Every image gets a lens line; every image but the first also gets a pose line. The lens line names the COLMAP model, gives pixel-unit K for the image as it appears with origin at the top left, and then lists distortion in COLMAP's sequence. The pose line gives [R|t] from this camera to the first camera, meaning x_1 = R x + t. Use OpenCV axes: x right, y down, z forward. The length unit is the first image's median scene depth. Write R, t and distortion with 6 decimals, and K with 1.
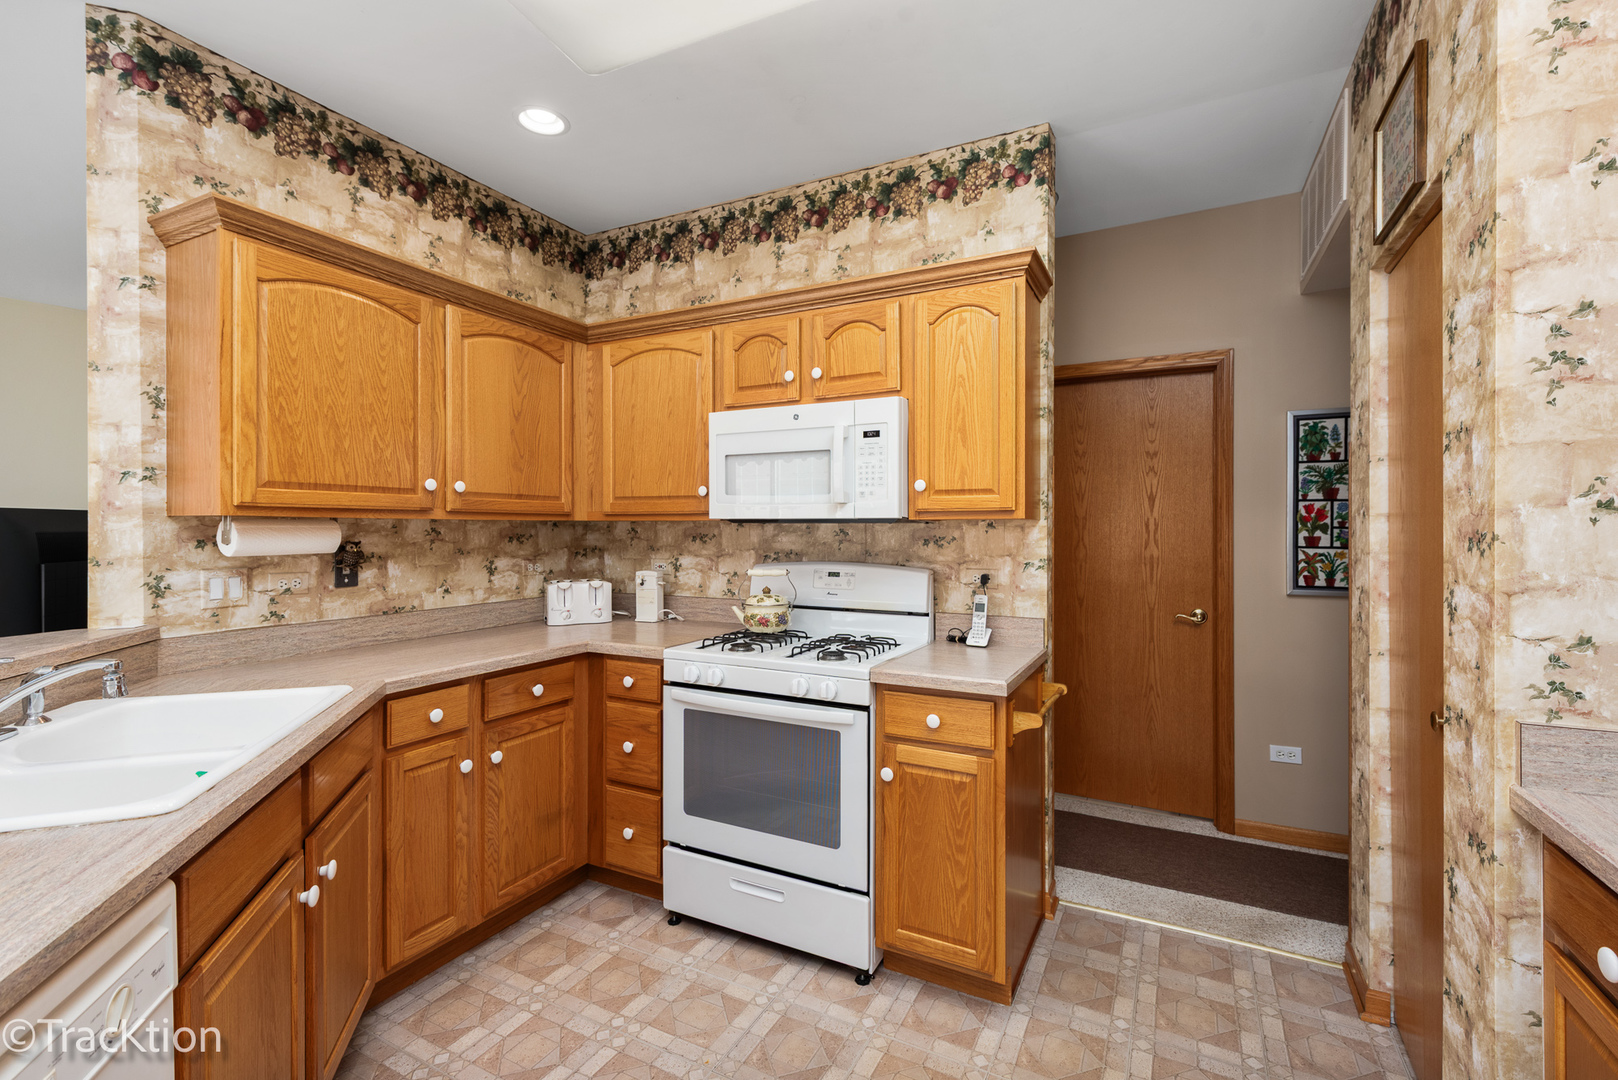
lens RADIAL K [[720.9, 0, 808.2], [0, 720.9, 525.7], [0, 0, 1]] dist [0.001740, 0.001035]
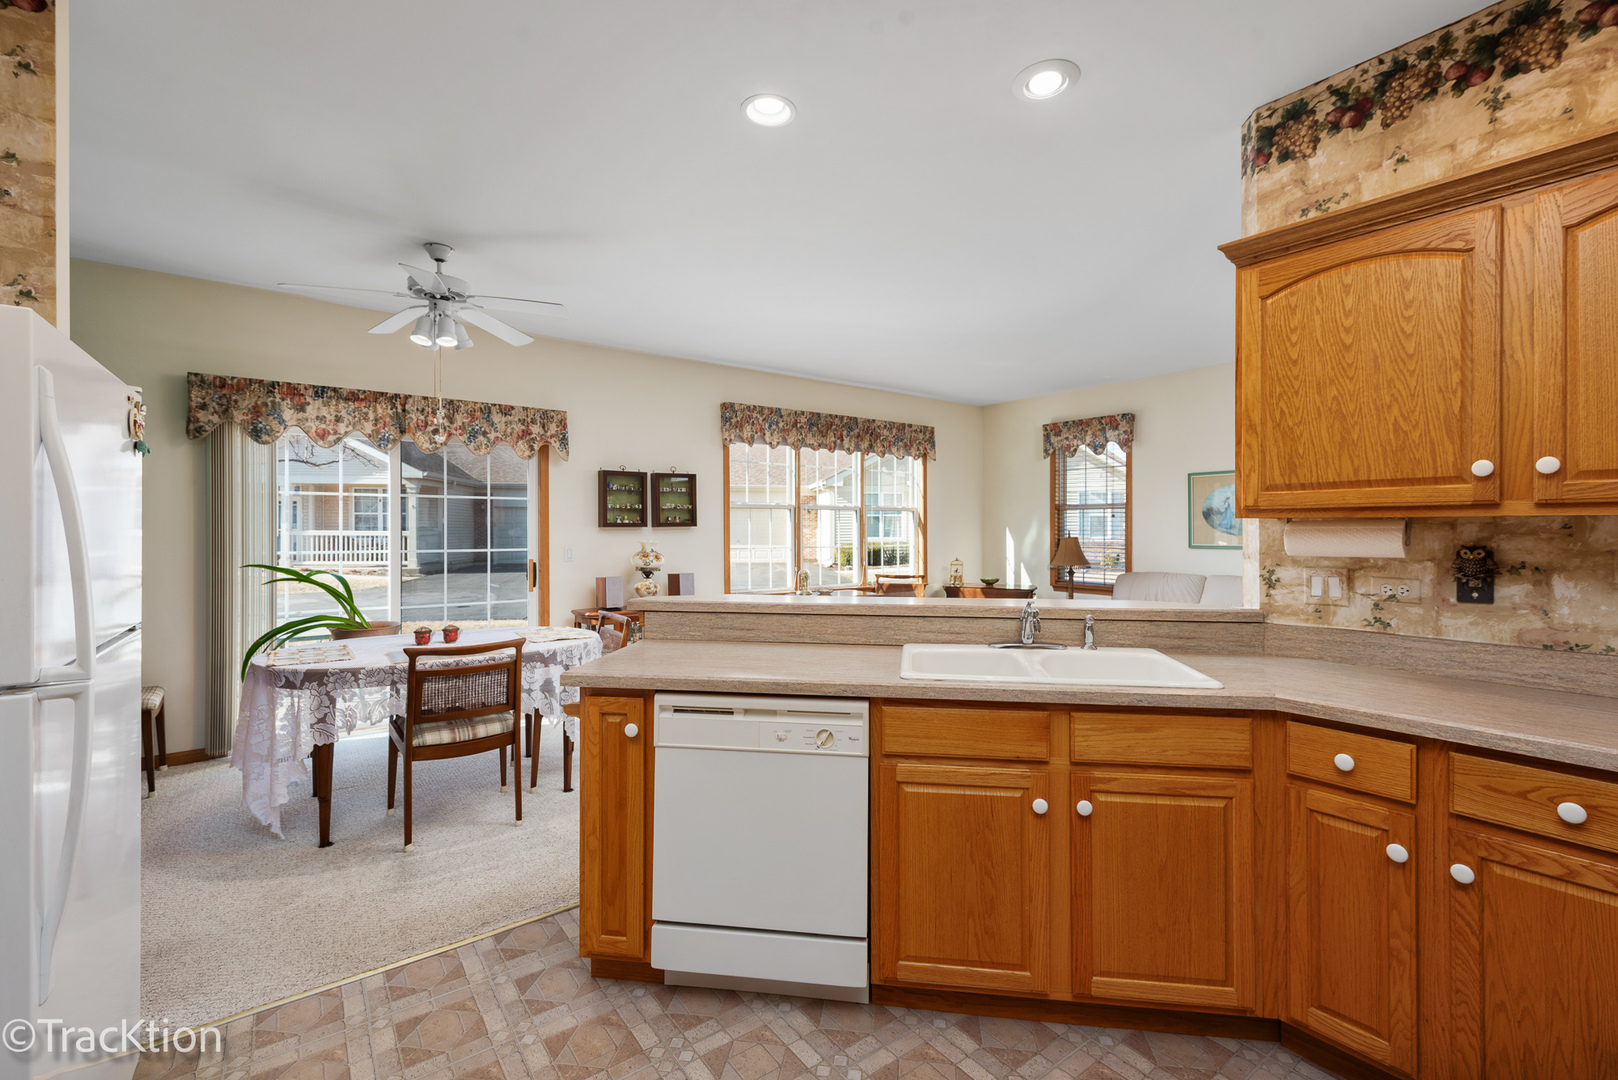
lens RADIAL K [[702.2, 0, 836.0], [0, 702.2, 535.6], [0, 0, 1]] dist [0.001438, 0.000513]
pose [[-0.418099, 0.005469, -0.908385, 0.397841], [0.002288, 0.999985, 0.004968, 0.005397], [0.908399, -0.000002, -0.418105, 0.749060]]
